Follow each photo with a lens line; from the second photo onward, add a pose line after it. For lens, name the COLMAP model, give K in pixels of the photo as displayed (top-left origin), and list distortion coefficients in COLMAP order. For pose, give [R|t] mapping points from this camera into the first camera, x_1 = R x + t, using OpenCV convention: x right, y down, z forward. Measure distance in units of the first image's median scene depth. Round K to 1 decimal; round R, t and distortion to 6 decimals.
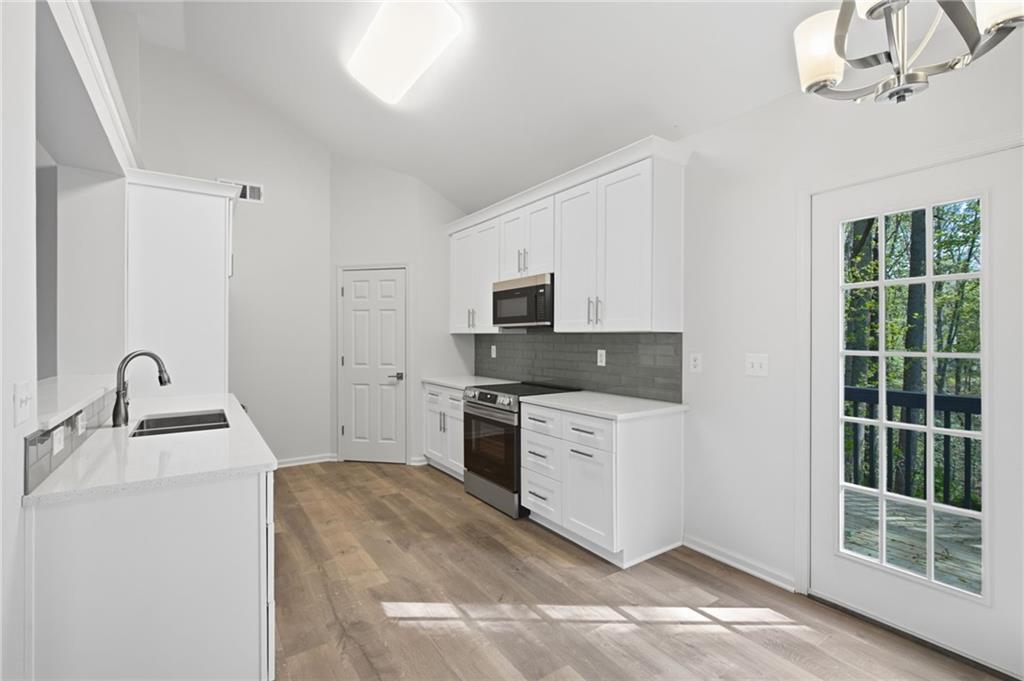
lens RADIAL K [[471.7, 0, 508.5], [0, 471.7, 332.0], [0, 0, 1]] dist [-0.003806, 0.000885]
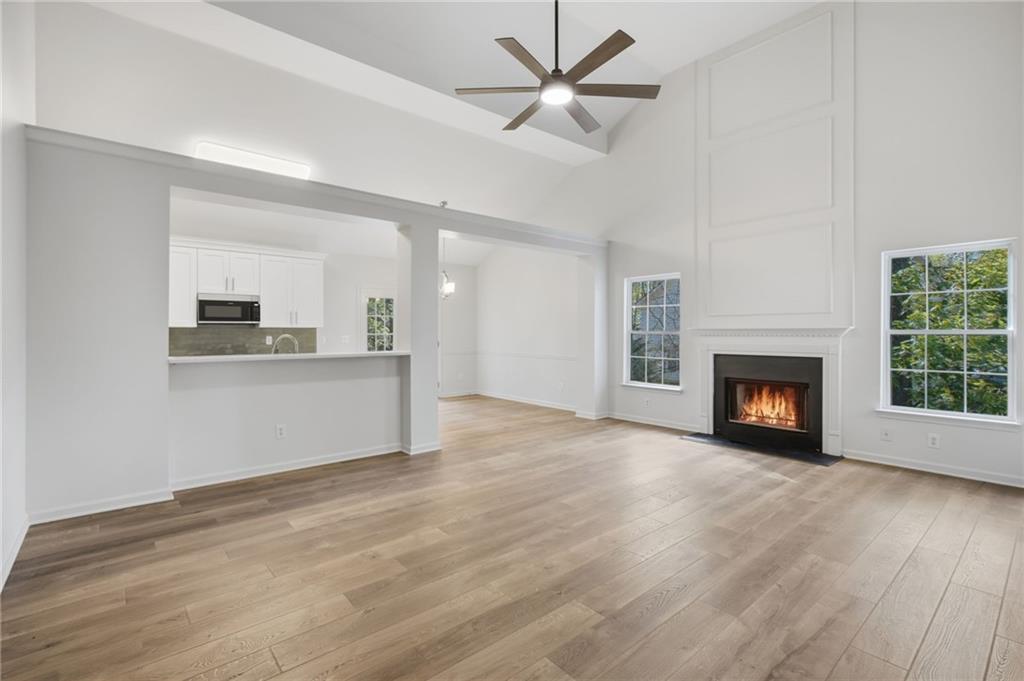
lens RADIAL K [[471.7, 0, 502.6], [0, 471.7, 335.6], [0, 0, 1]] dist [-0.003806, 0.000885]
pose [[-0.127906, -0.007489, 0.991758, -2.268089], [-0.005451, 0.999962, 0.006848, 0.018627], [-0.991771, -0.004530, -0.127942, 0.328200]]
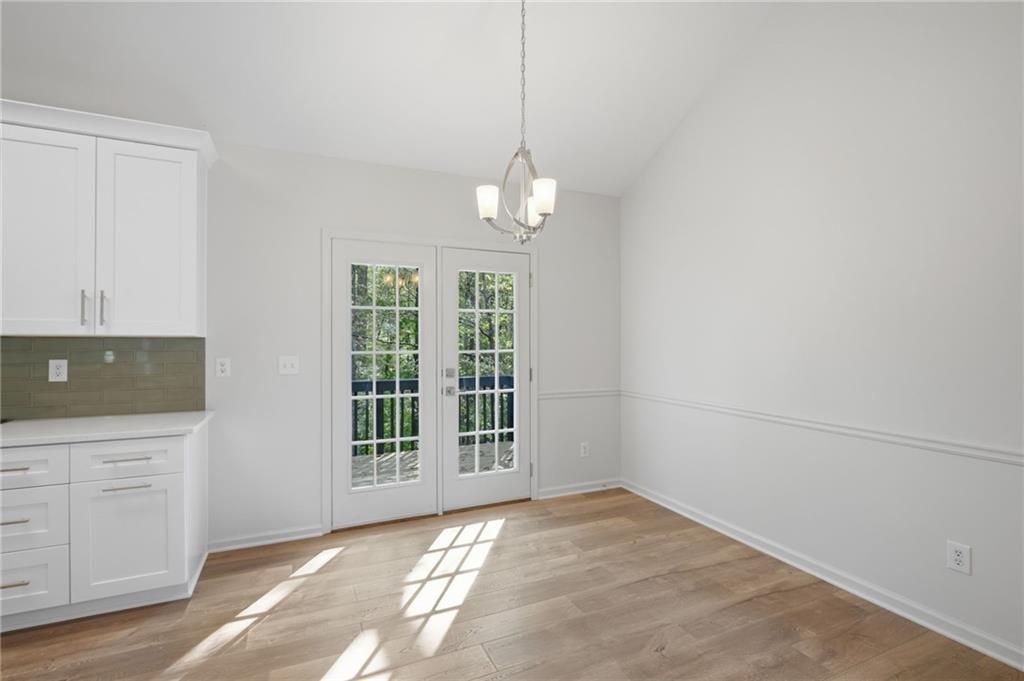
lens RADIAL K [[471.7, 0, 509.7], [0, 471.7, 339.6], [0, 0, 1]] dist [-0.003806, 0.000885]
pose [[0.152948, 0.006857, 0.988210, -0.499524], [-0.006489, 0.999961, -0.005934, 0.007040], [-0.988213, -0.005505, 0.152987, 0.226808]]
